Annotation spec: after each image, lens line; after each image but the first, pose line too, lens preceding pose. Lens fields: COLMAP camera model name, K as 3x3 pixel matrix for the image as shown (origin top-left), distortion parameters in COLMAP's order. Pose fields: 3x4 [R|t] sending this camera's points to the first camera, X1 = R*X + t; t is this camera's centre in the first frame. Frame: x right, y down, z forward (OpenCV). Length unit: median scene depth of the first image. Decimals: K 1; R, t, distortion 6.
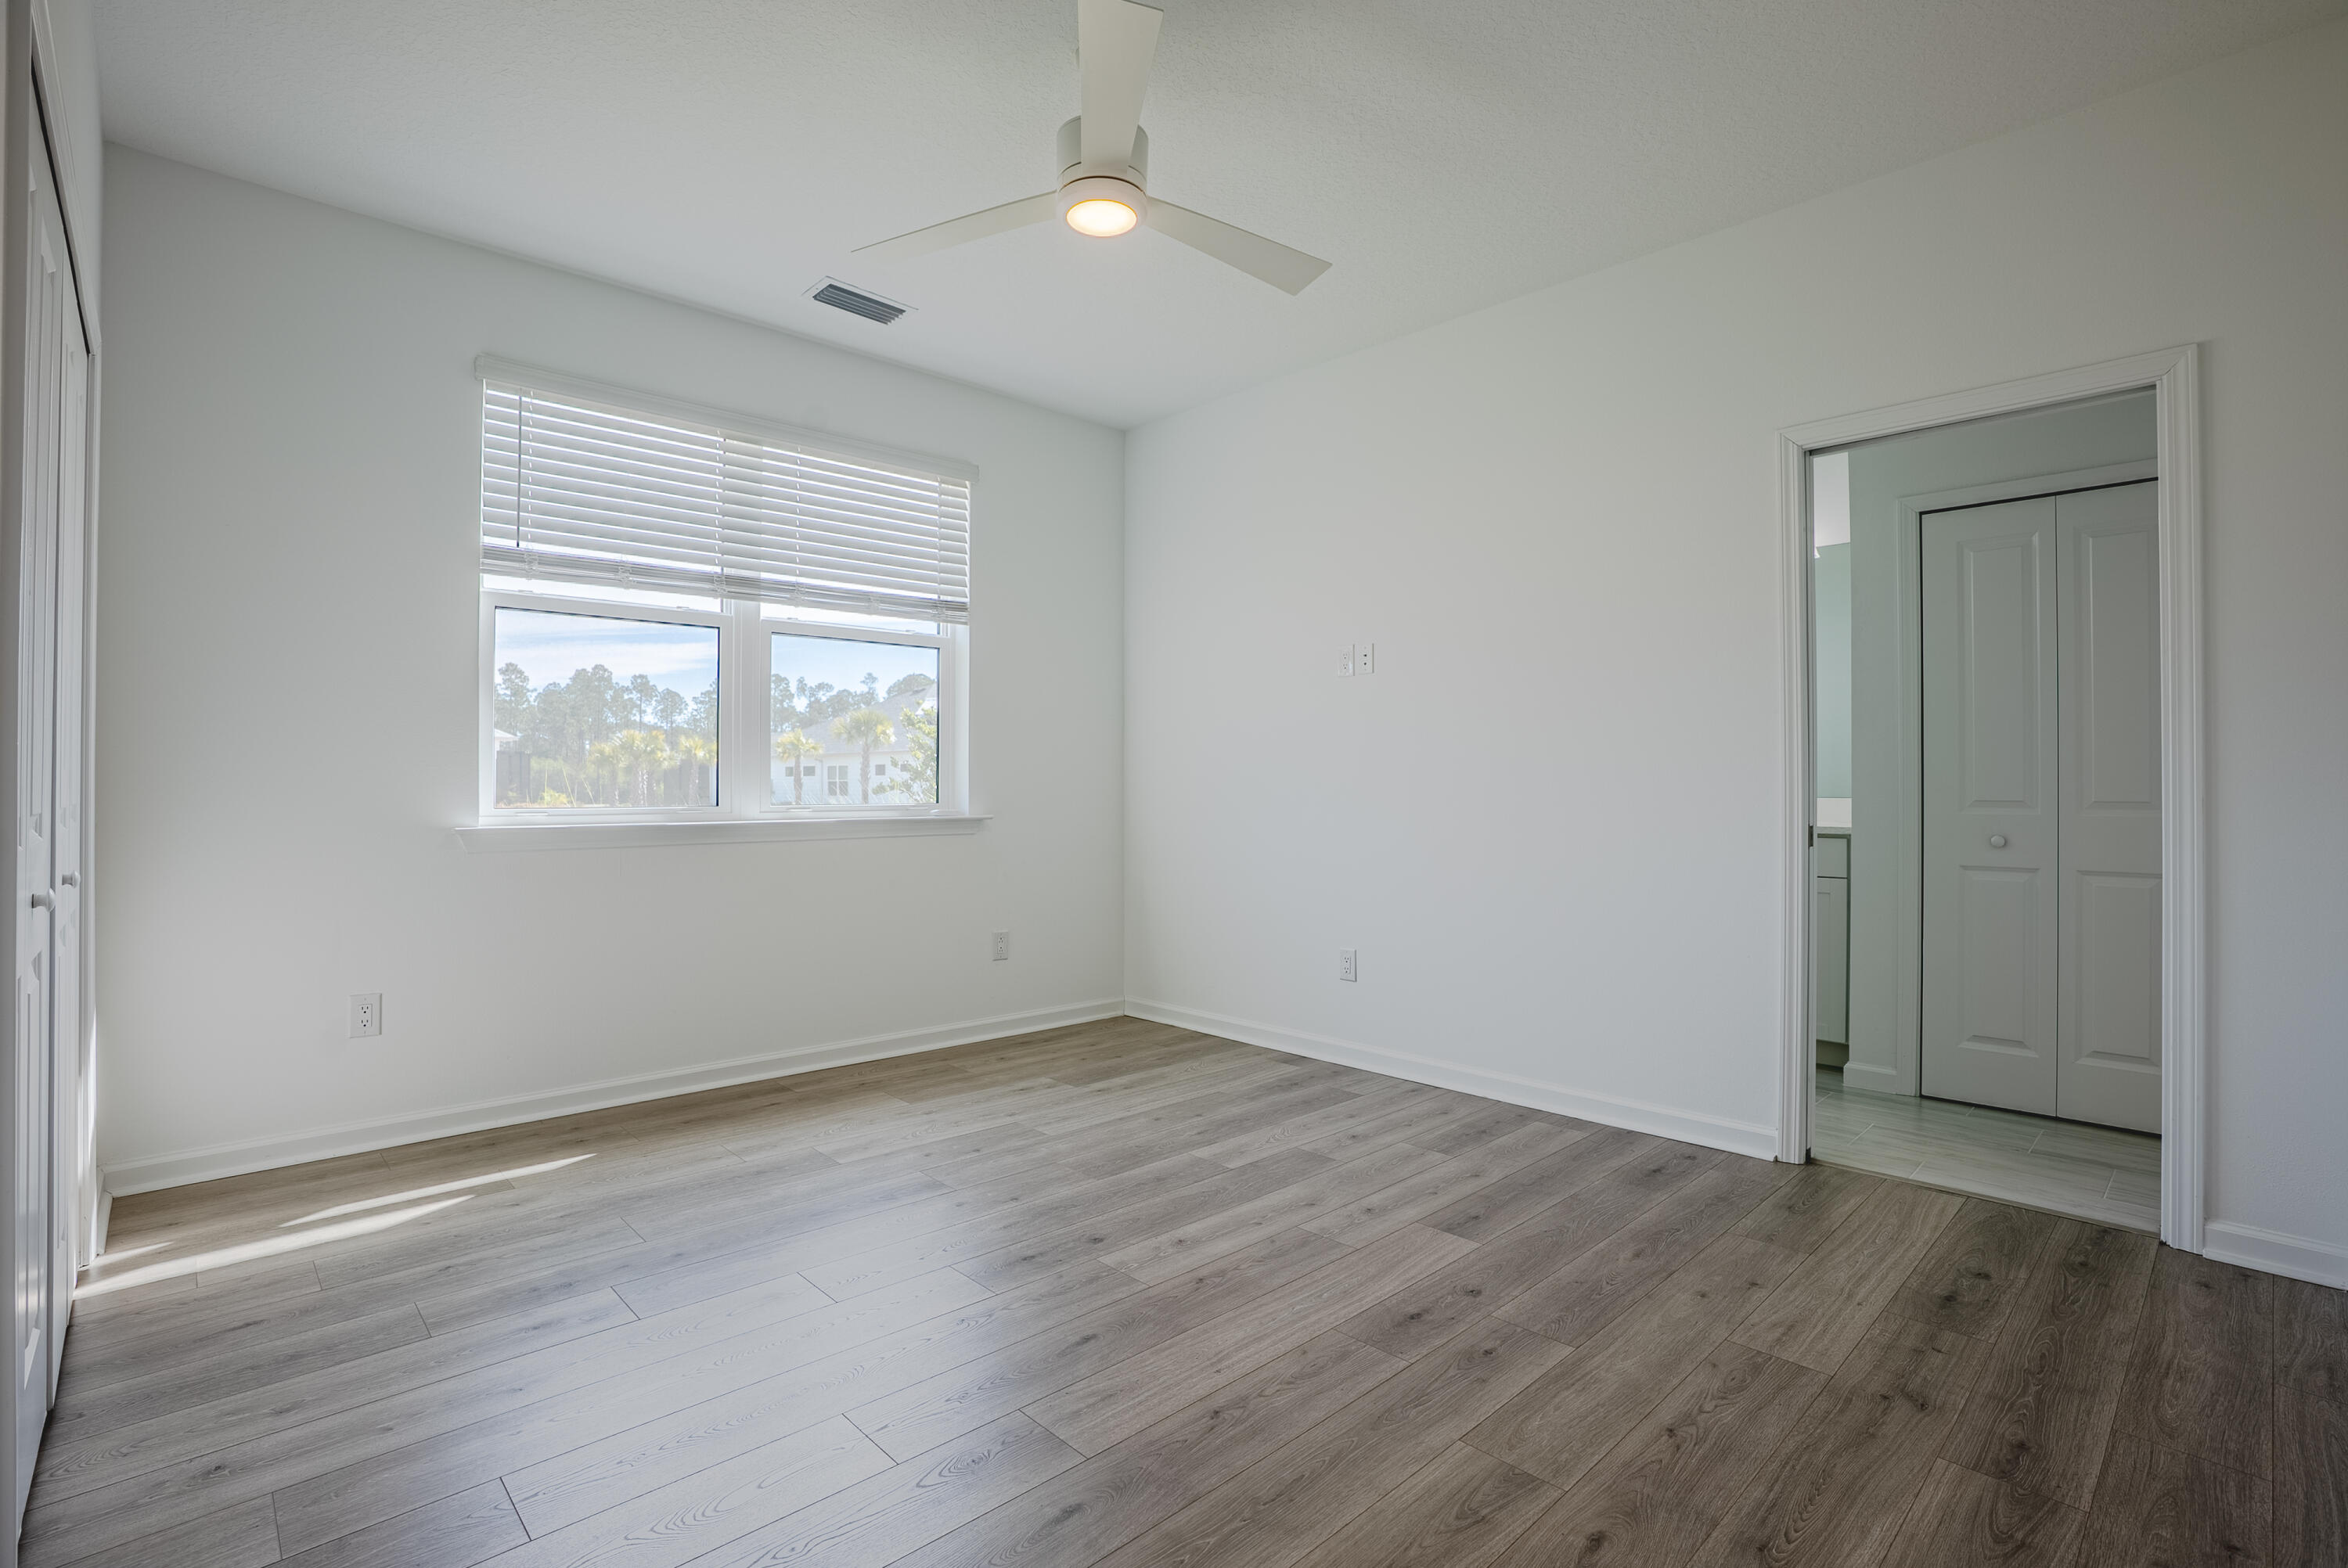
lens RADIAL K [[1097.8, 0, 1163.2], [0, 1097.8, 783.5], [0, 0, 1]] dist [-0.010852, 0.000470]
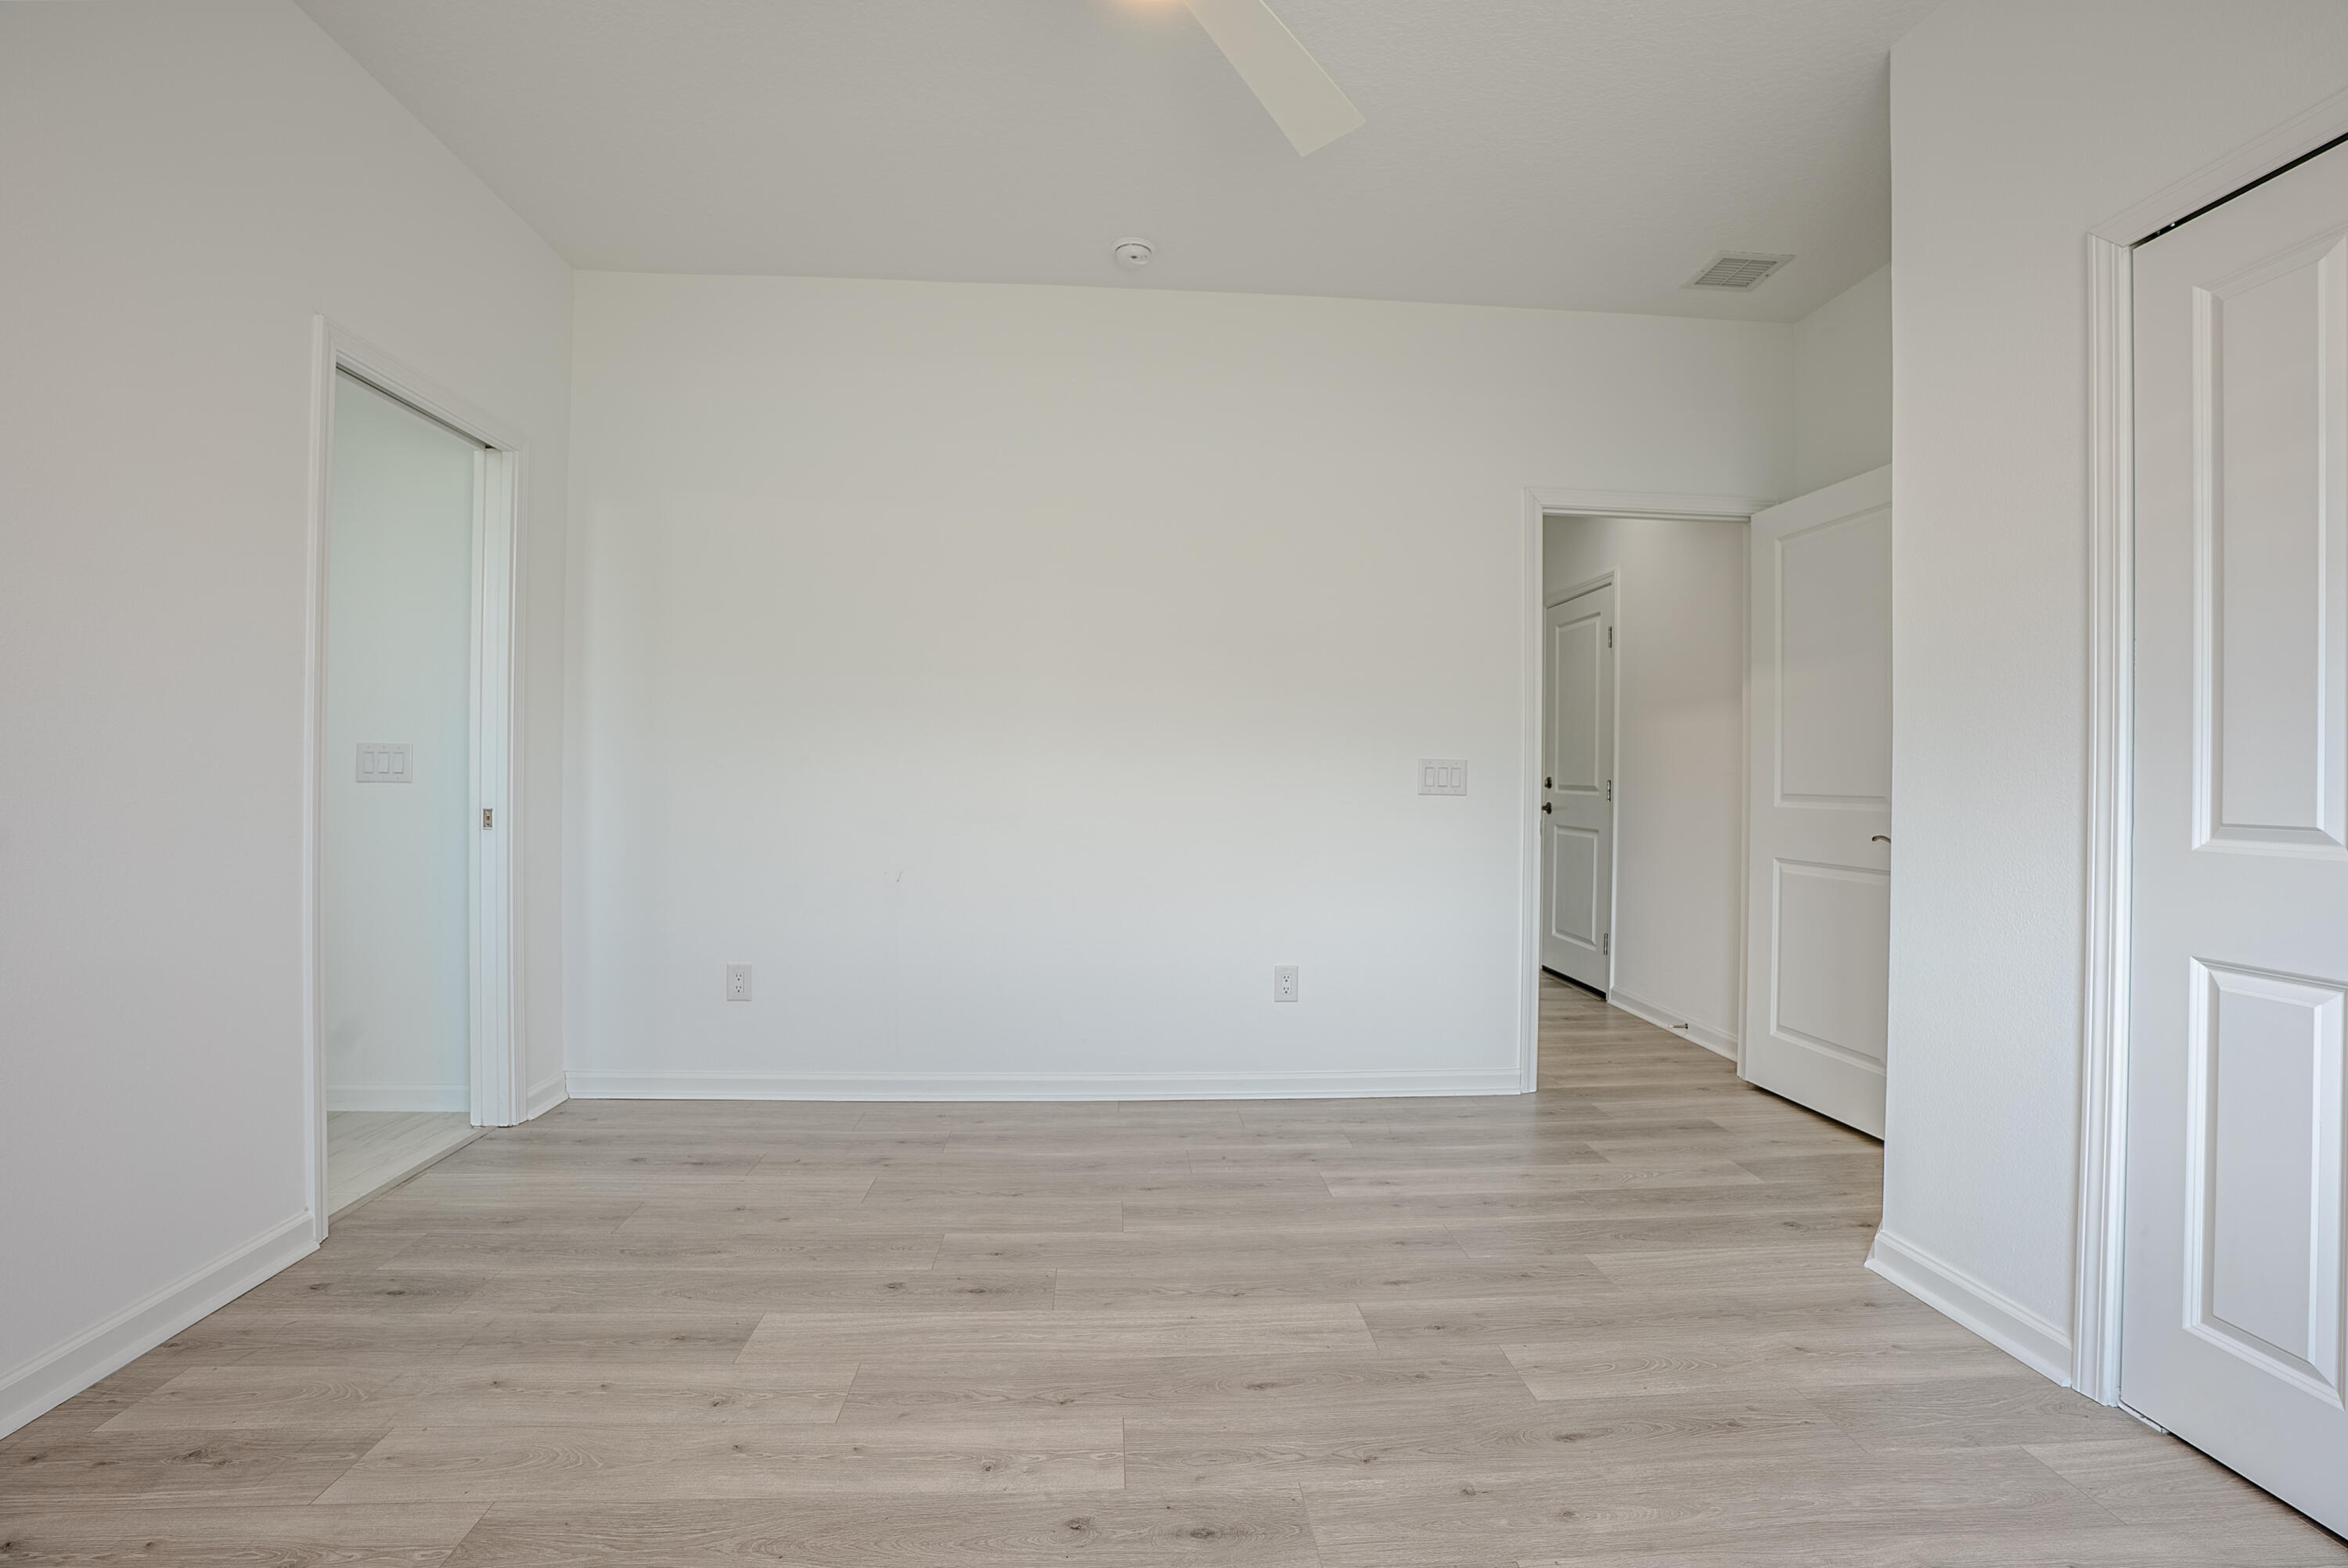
lens RADIAL K [[1097.8, 0, 1167.9], [0, 1097.8, 779.8], [0, 0, 1]] dist [-0.010852, 0.000470]
pose [[-0.762663, -0.013695, 0.646651, -0.567130], [-0.014709, 0.999884, 0.003827, -0.005017], [-0.646628, -0.006593, -0.762777, 1.661522]]
